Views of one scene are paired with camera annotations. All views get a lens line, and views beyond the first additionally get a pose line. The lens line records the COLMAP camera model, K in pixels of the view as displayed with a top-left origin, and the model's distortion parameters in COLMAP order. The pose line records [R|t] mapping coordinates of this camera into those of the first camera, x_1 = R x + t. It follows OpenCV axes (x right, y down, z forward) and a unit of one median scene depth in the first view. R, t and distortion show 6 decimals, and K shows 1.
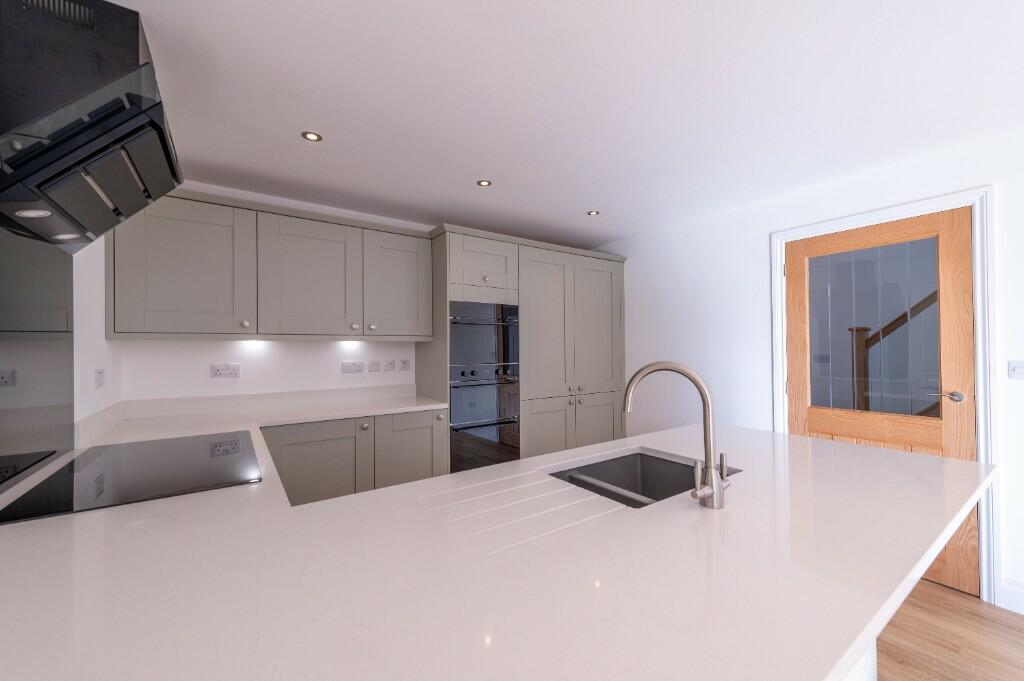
lens RADIAL K [[402.9, 0, 512.0], [0, 402.9, 340.5], [0, 0, 1]] dist [0.001719, 0.000042]
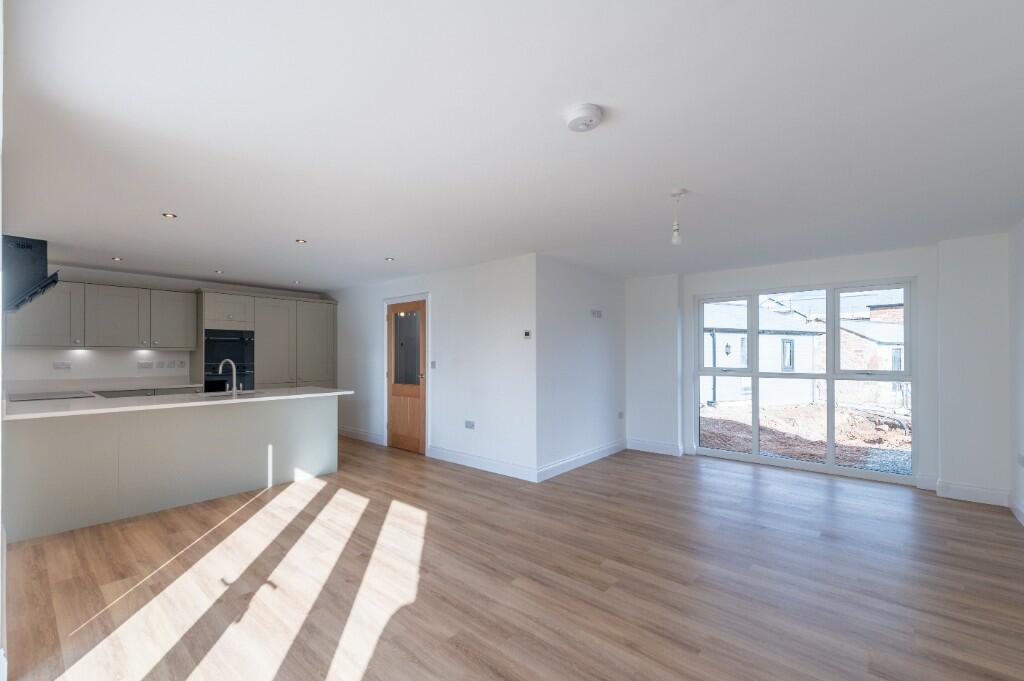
lens RADIAL K [[422.3, 0, 512.0], [0, 422.3, 340.5], [0, 0, 1]] dist [-0.030462, -0.000165]
pose [[0.960567, 0.014973, 0.277645, 0.670681], [-0.012339, 0.999861, -0.011231, -0.040848], [-0.277775, 0.007362, 0.960618, -1.219894]]
